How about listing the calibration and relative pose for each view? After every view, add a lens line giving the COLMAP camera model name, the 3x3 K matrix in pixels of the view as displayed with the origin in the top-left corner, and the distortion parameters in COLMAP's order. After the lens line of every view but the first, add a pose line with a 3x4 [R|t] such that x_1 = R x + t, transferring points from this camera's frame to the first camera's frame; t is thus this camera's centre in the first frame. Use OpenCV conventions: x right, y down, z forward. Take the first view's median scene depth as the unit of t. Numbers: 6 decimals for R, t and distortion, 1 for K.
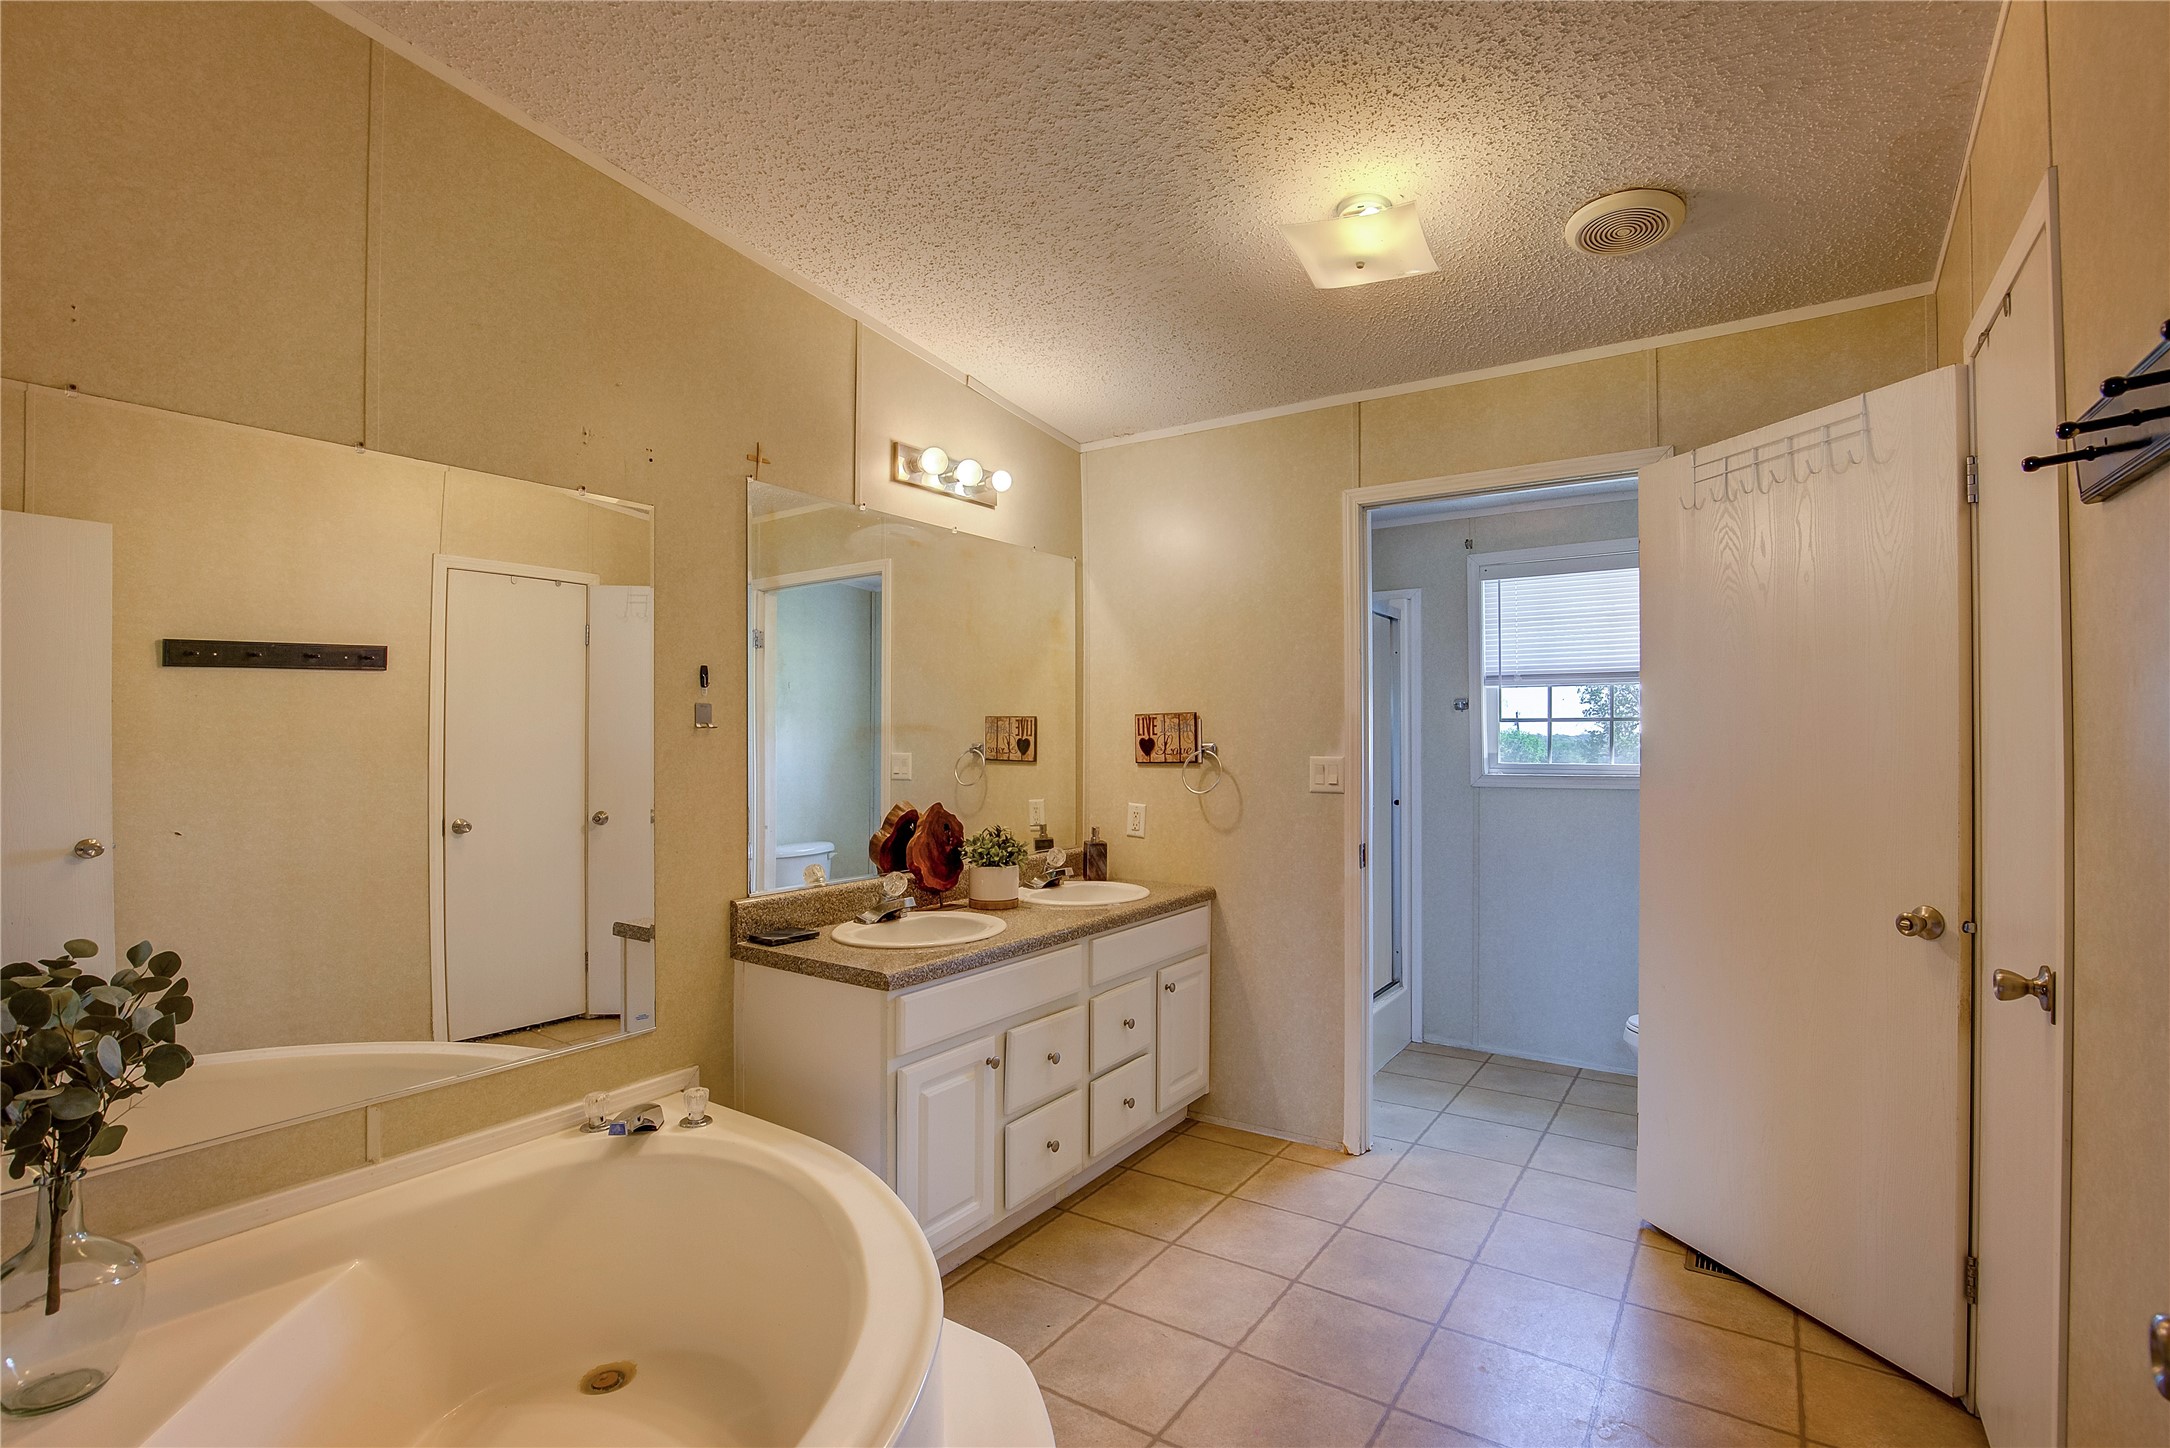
lens RADIAL K [[1014.0, 0, 1085.0], [0, 1014.0, 724.0], [0, 0, 1]] dist [-0.029169, 0.000500]
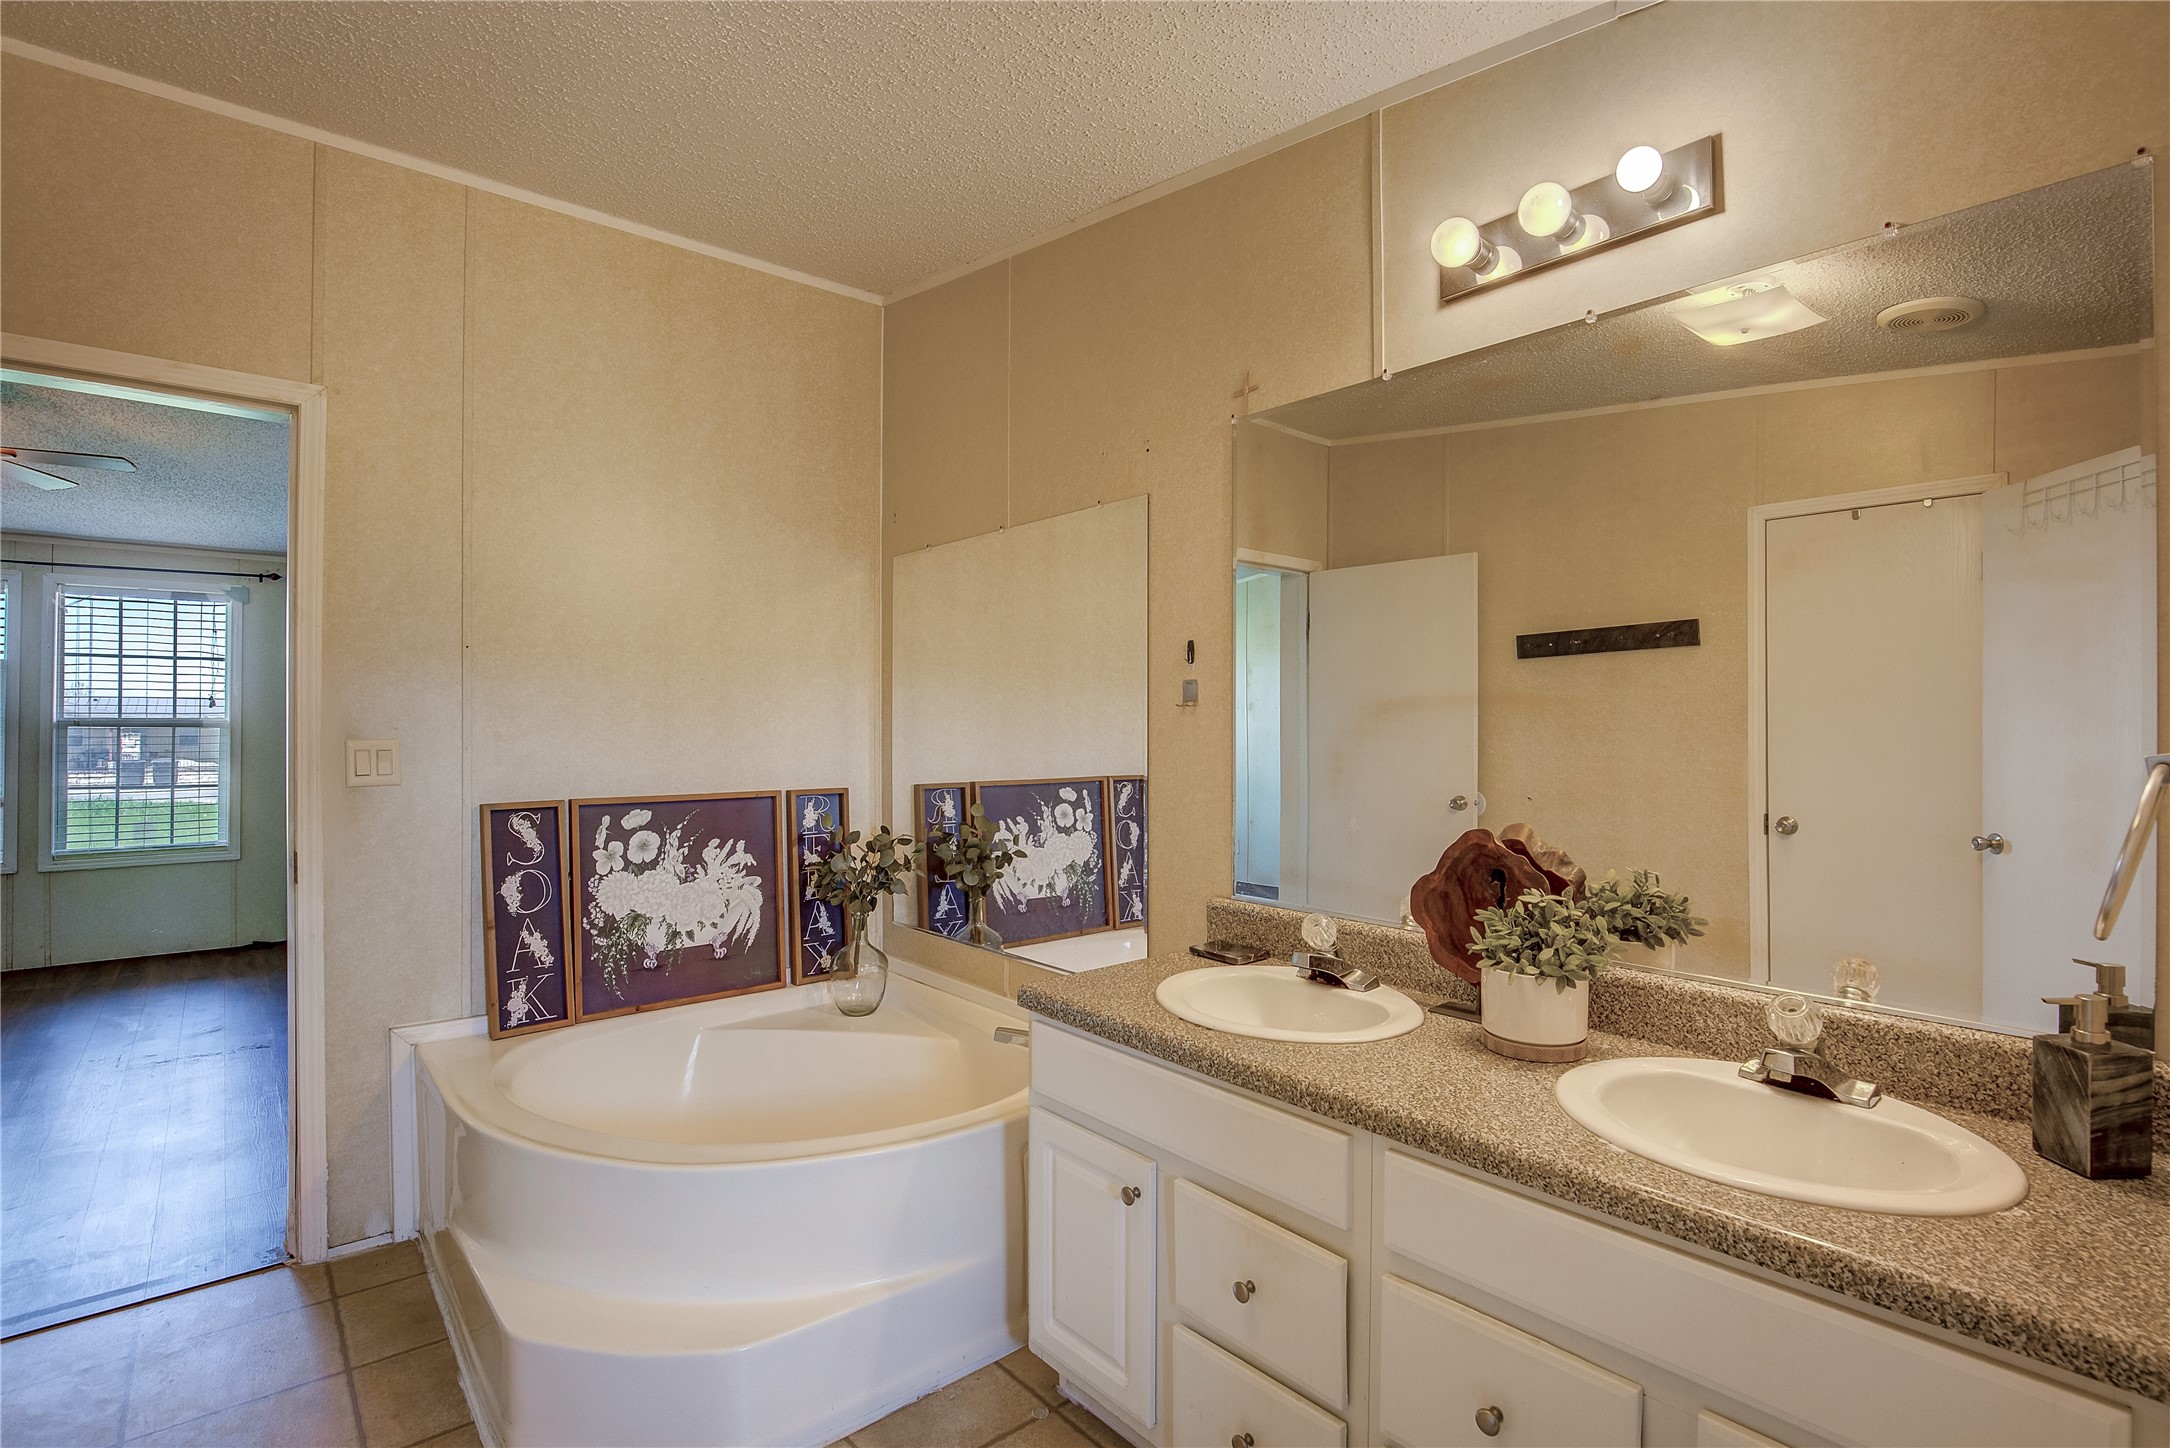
lens RADIAL K [[1019.9, 0, 1085.0], [0, 1019.9, 724.0], [0, 0, 1]] dist [0.000651, 0.000244]
pose [[-0.260909, 0.006504, -0.965341, 0.493288], [0.010227, 0.999940, 0.003973, 0.013652], [0.965309, -0.008836, -0.260960, 0.981611]]
